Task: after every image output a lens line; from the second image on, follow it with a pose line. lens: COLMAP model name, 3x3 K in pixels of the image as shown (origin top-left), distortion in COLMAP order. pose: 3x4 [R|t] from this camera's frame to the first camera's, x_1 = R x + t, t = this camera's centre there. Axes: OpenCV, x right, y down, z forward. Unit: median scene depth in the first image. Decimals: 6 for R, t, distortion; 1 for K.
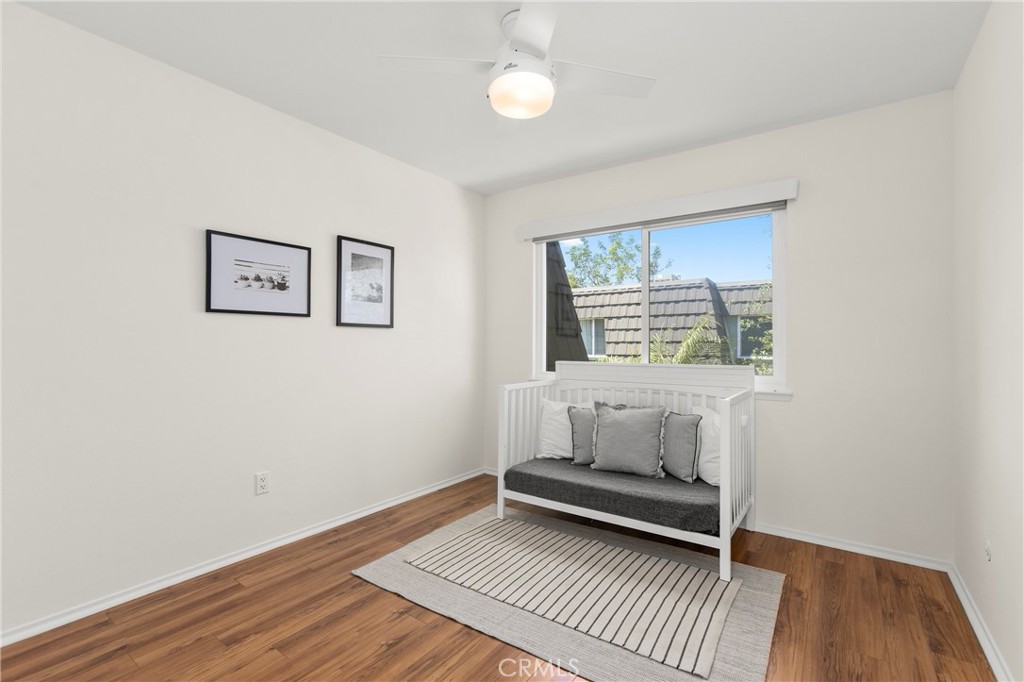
lens RADIAL K [[459.9, 0, 513.3], [0, 459.9, 343.0], [0, 0, 1]] dist [-0.019088, 0.004991]
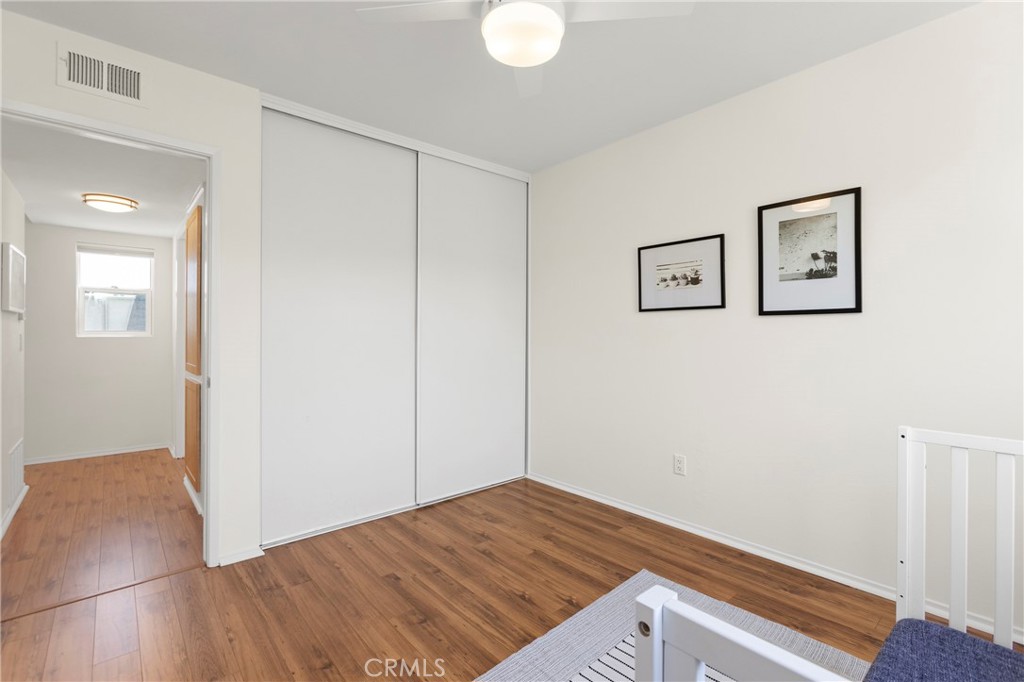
lens RADIAL K [[459.9, 0, 513.4], [0, 459.9, 335.3], [0, 0, 1]] dist [-0.019088, 0.004991]
pose [[-0.230544, -0.002654, -0.973058, 0.603366], [-0.000264, 0.999996, -0.002665, 0.001228], [0.973062, -0.000358, -0.230544, 0.863851]]
